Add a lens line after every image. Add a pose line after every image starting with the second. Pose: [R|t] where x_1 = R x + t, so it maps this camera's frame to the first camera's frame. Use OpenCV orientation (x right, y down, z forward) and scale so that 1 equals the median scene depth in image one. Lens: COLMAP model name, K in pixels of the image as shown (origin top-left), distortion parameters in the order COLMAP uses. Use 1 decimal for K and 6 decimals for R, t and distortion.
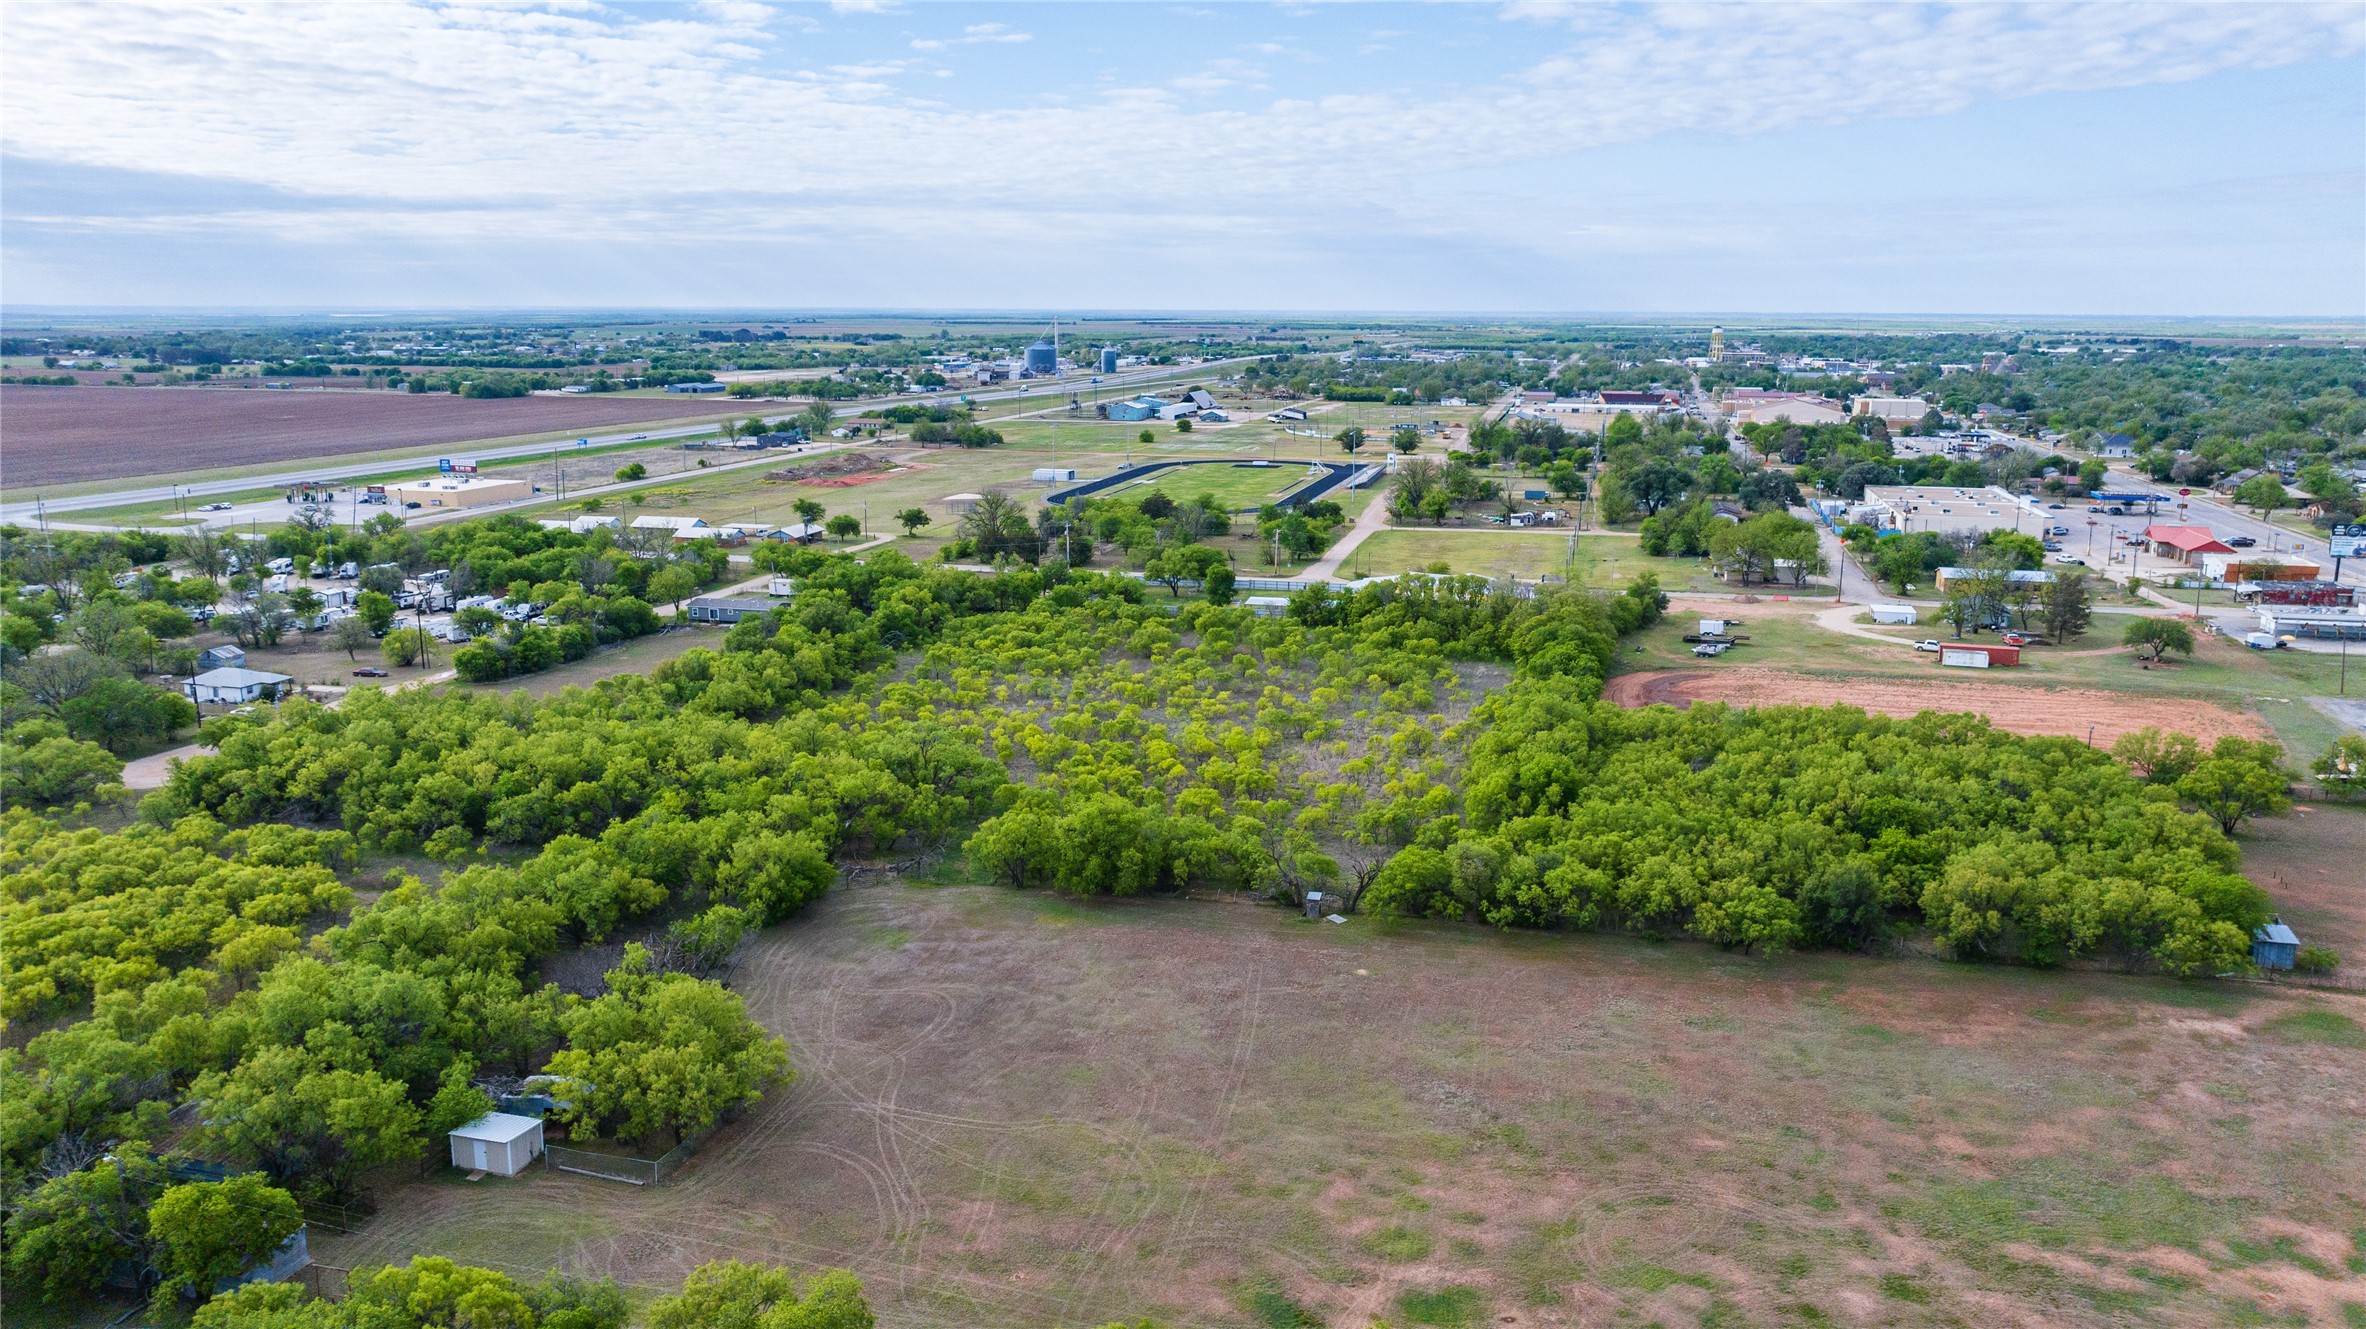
lens RADIAL K [[1705.8, 0, 1183.0], [0, 1705.8, 664.5], [0, 0, 1]] dist [-0.041969, 0.036103]
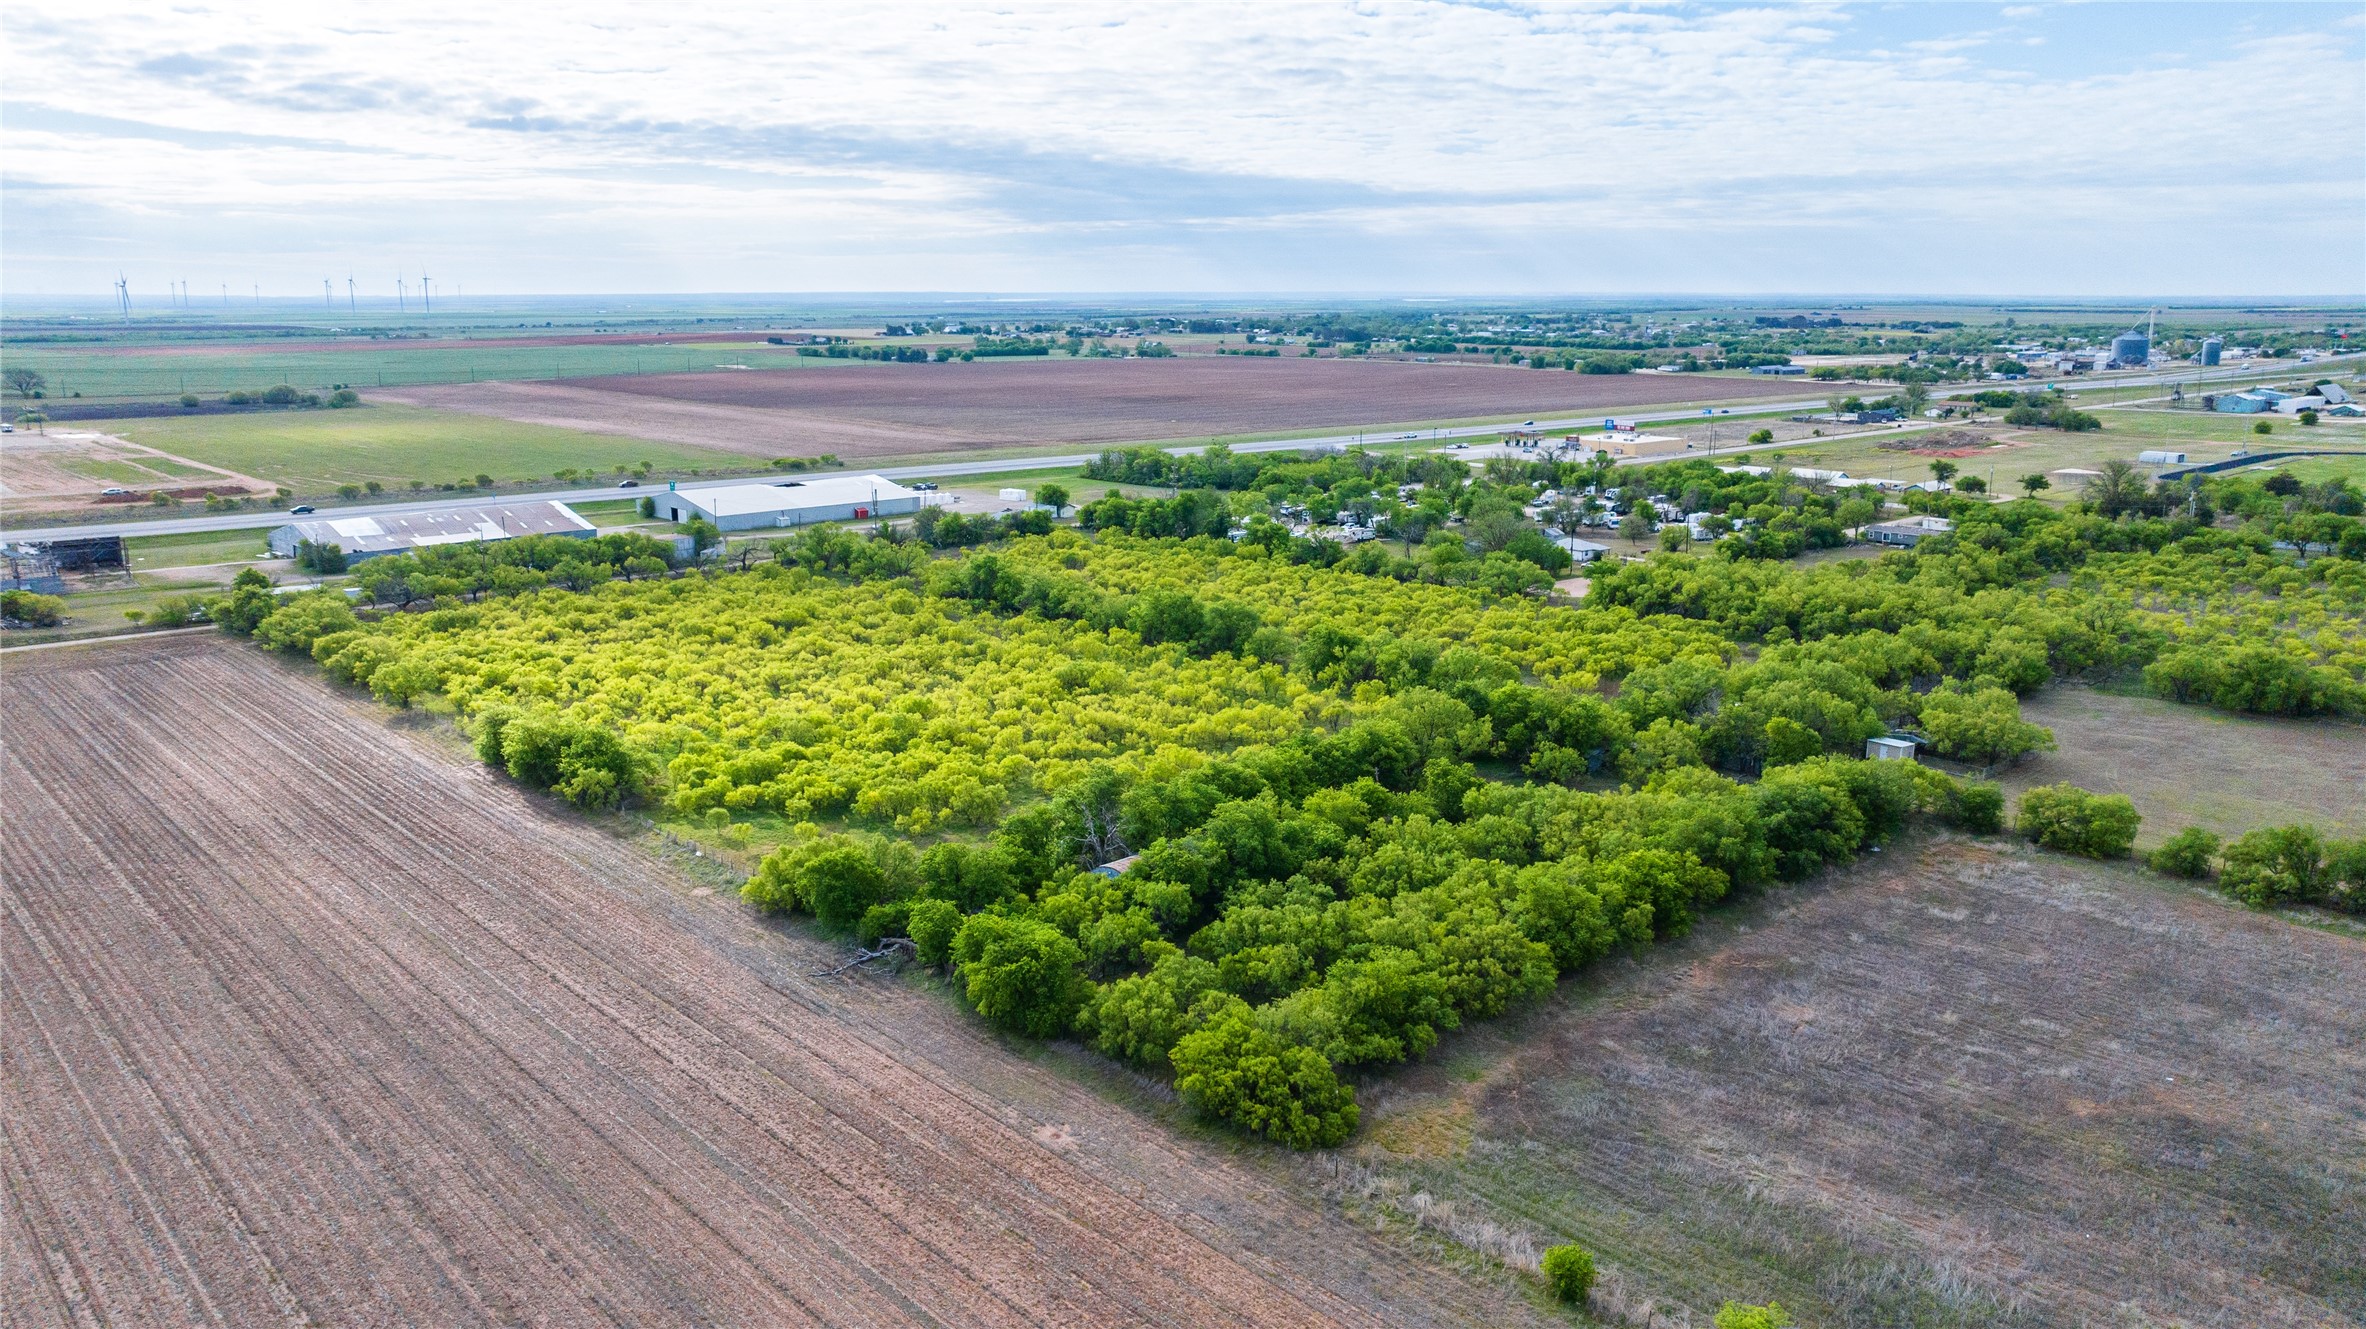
lens RADIAL K [[1666.7, 0, 1185.0], [0, 1666.7, 704.4], [0, 0, 1]] dist [-0.026472, 0.019402]
pose [[0.836697, 0.126187, -0.532930, -0.008631], [-0.107178, 0.992006, 0.066618, 0.020677], [0.537076, 0.001379, 0.843533, -0.107847]]
